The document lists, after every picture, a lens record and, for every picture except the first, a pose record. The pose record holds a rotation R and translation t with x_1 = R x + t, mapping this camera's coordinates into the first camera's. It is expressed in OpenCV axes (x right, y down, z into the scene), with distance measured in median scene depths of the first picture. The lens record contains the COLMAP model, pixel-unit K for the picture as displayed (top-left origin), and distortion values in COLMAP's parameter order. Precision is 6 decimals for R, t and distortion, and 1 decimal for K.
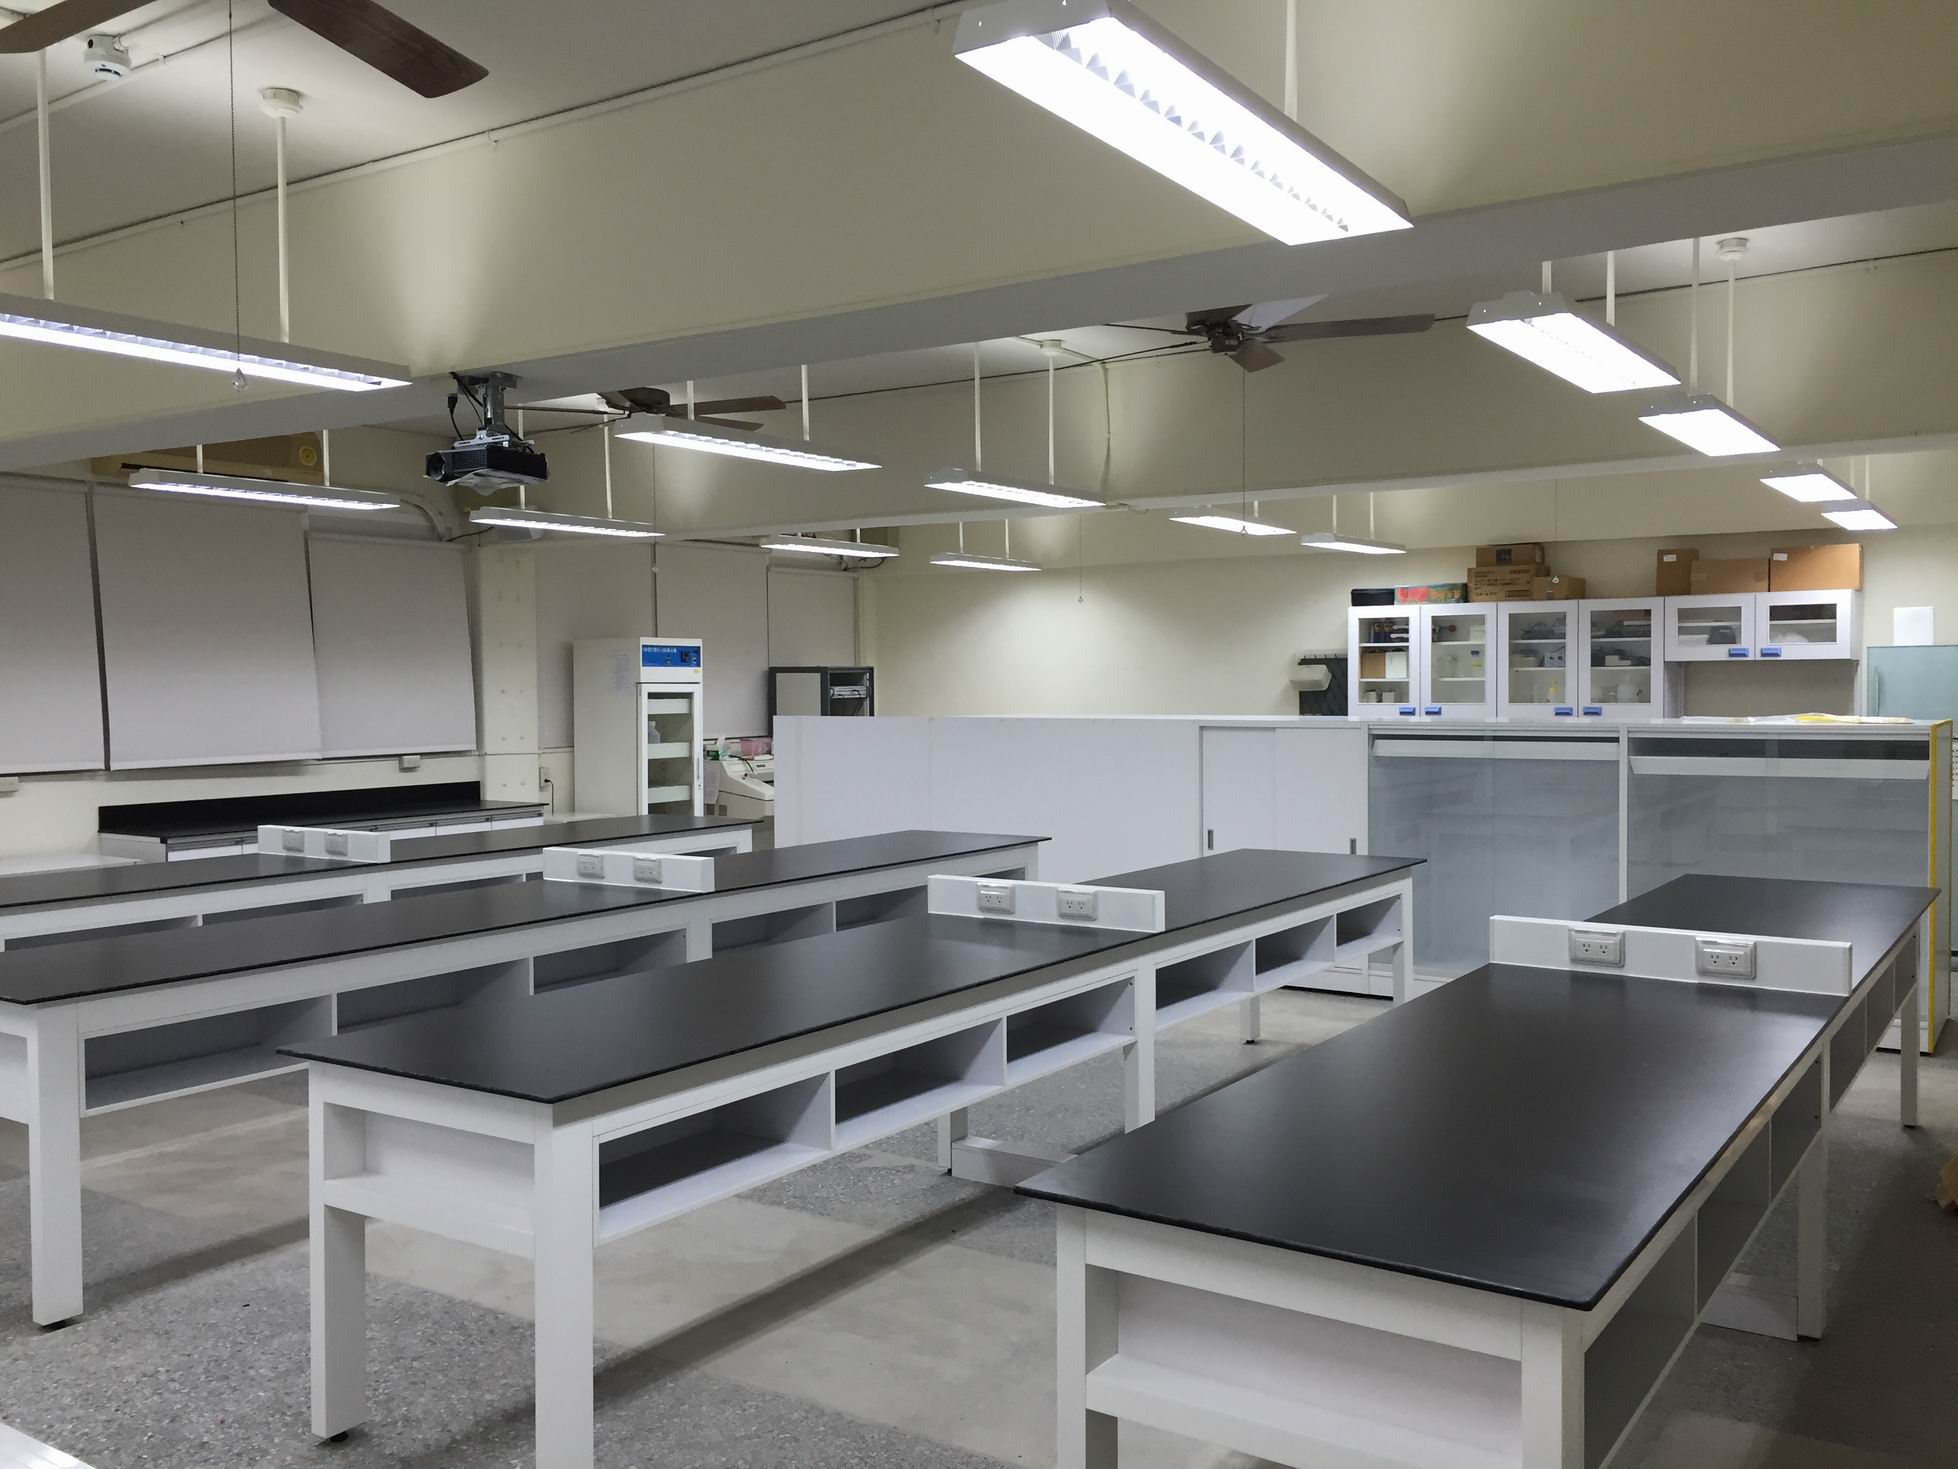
lens RADIAL K [[1670.9, 0, 990.1], [0, 1670.9, 742.1], [0, 0, 1]] dist [0.079094, -0.110887]
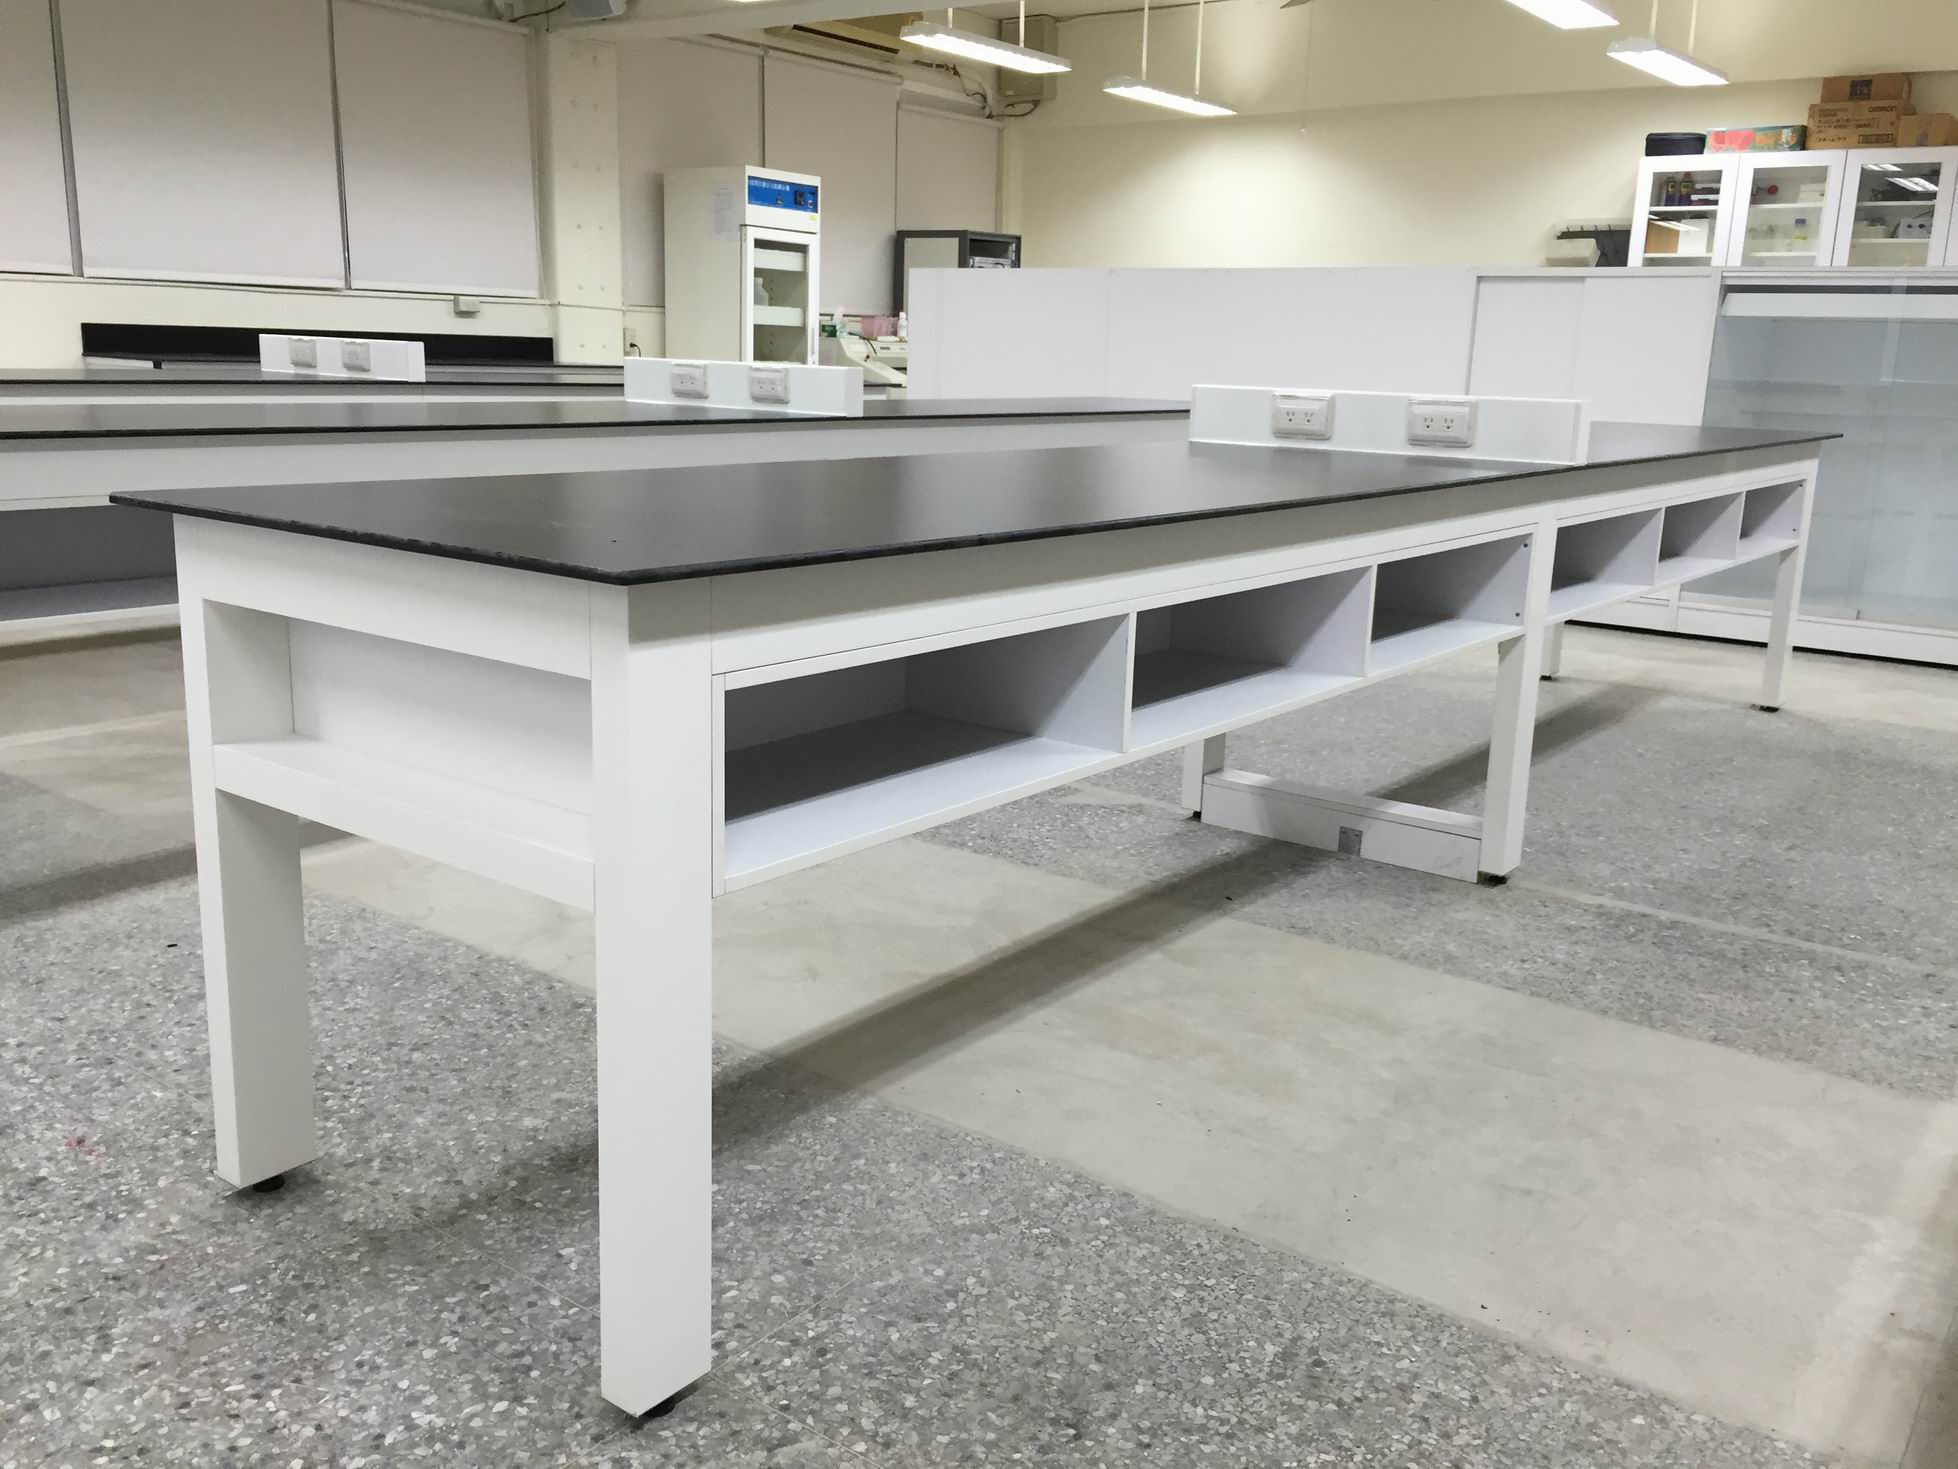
lens RADIAL K [[1670.9, 0, 990.1], [0, 1670.9, 742.1], [0, 0, 1]] dist [0.079094, -0.110887]
pose [[0.997655, 0.050676, -0.046006, -0.092849], [-0.040839, 0.980147, 0.194022, 0.108971], [0.054925, -0.191688, 0.979918, 0.368192]]
